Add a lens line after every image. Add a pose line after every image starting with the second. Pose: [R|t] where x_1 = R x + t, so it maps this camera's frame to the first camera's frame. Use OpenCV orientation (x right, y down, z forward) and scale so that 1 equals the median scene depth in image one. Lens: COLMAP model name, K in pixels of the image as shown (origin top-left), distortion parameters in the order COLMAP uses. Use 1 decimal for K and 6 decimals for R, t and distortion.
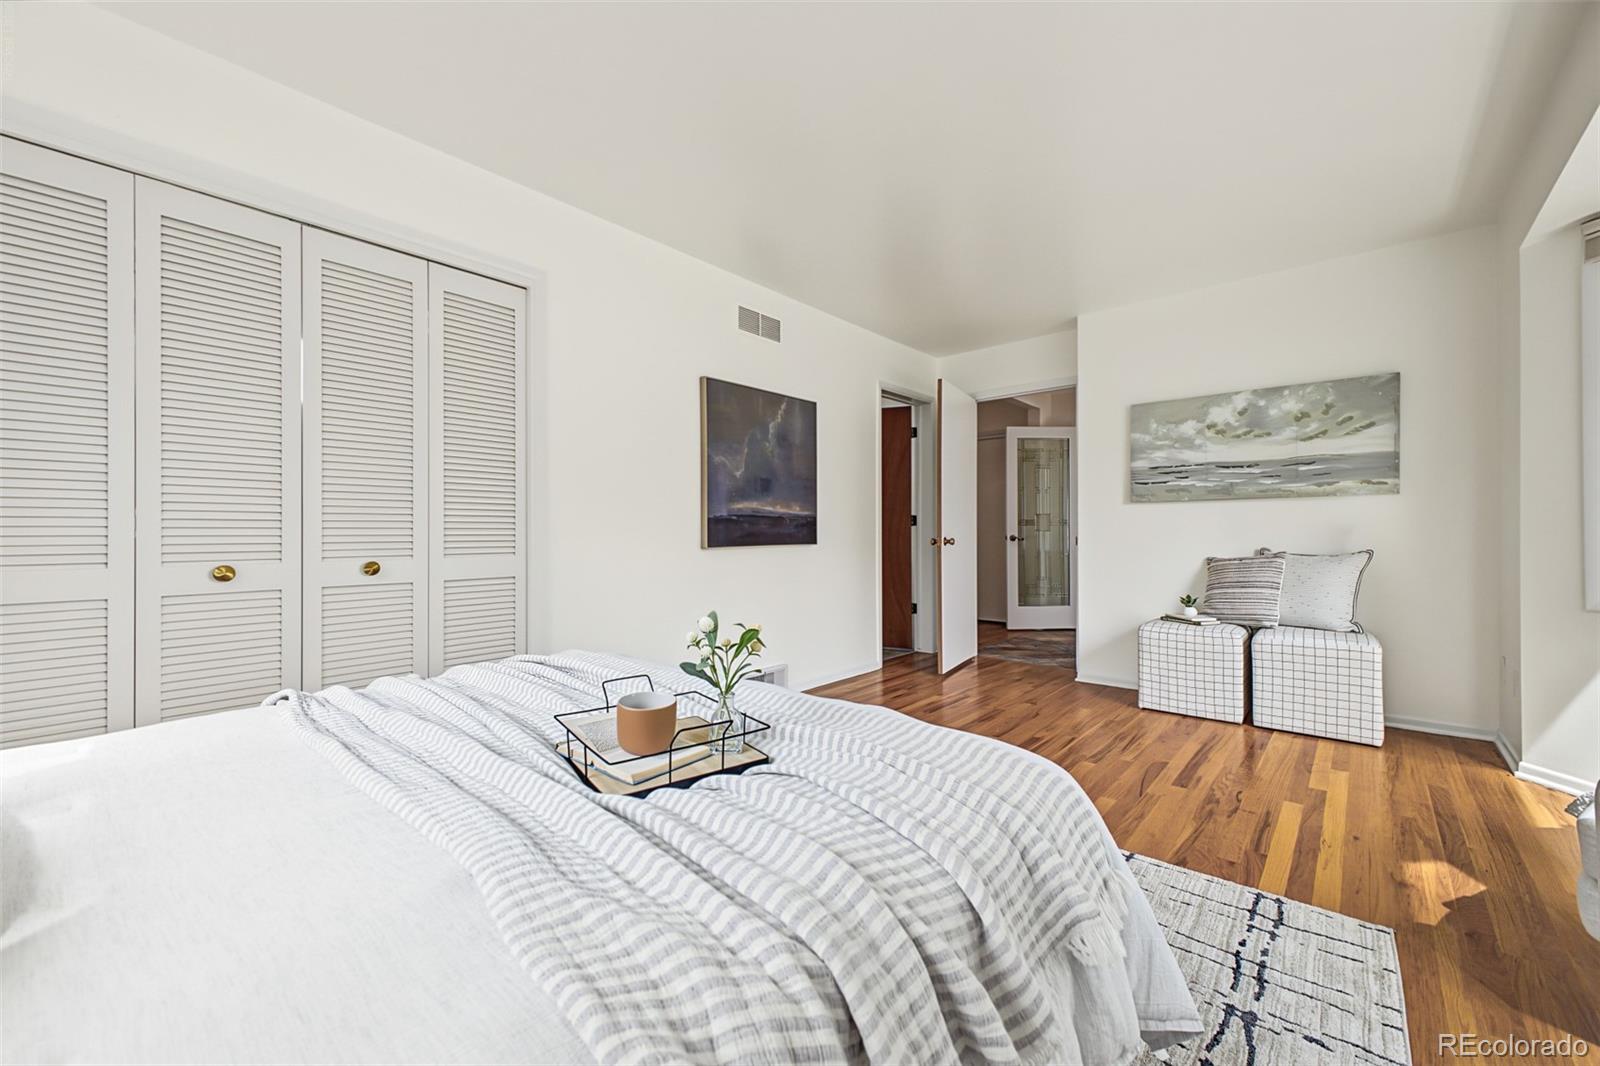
lens RADIAL K [[631.2, 0, 802.1], [0, 631.2, 529.3], [0, 0, 1]] dist [0.022707, -0.006173]
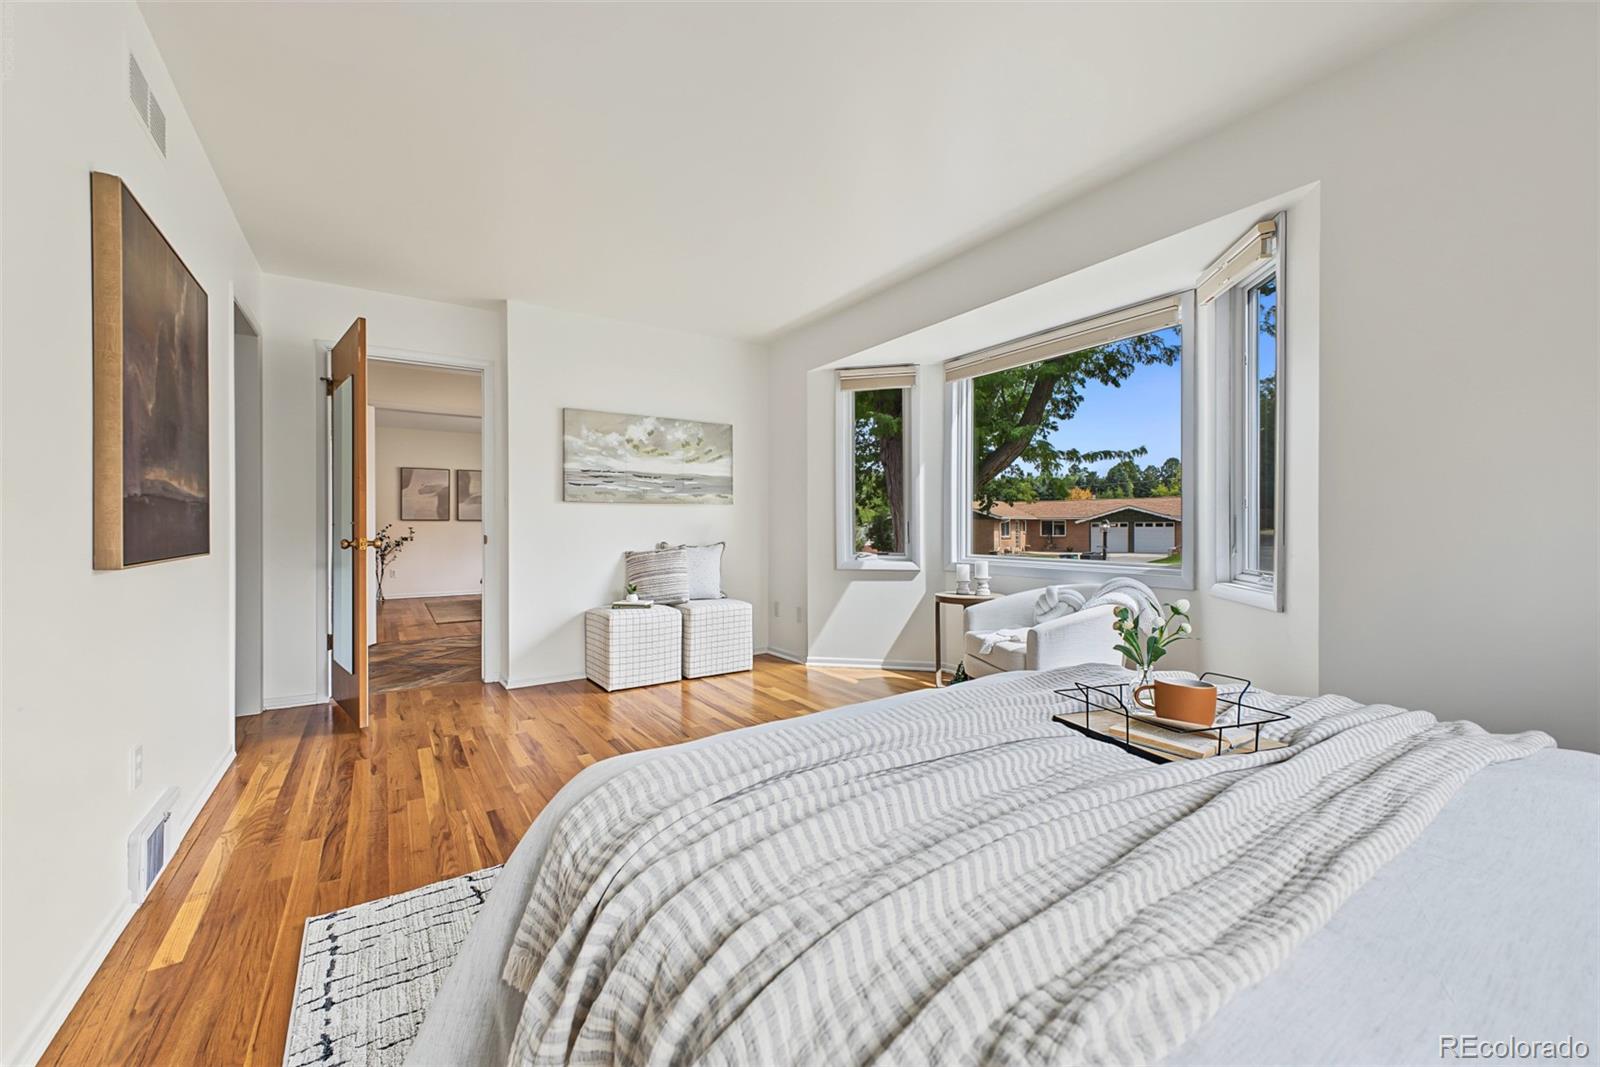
lens RADIAL K [[631.2, 0, 802.1], [0, 631.2, 529.8], [0, 0, 1]] dist [0.022707, -0.006173]
pose [[0.252356, -0.001522, 0.967633, -0.432868], [0.000788, 0.999999, 0.001368, 0.002787], [-0.967634, 0.000418, 0.252357, 0.407805]]
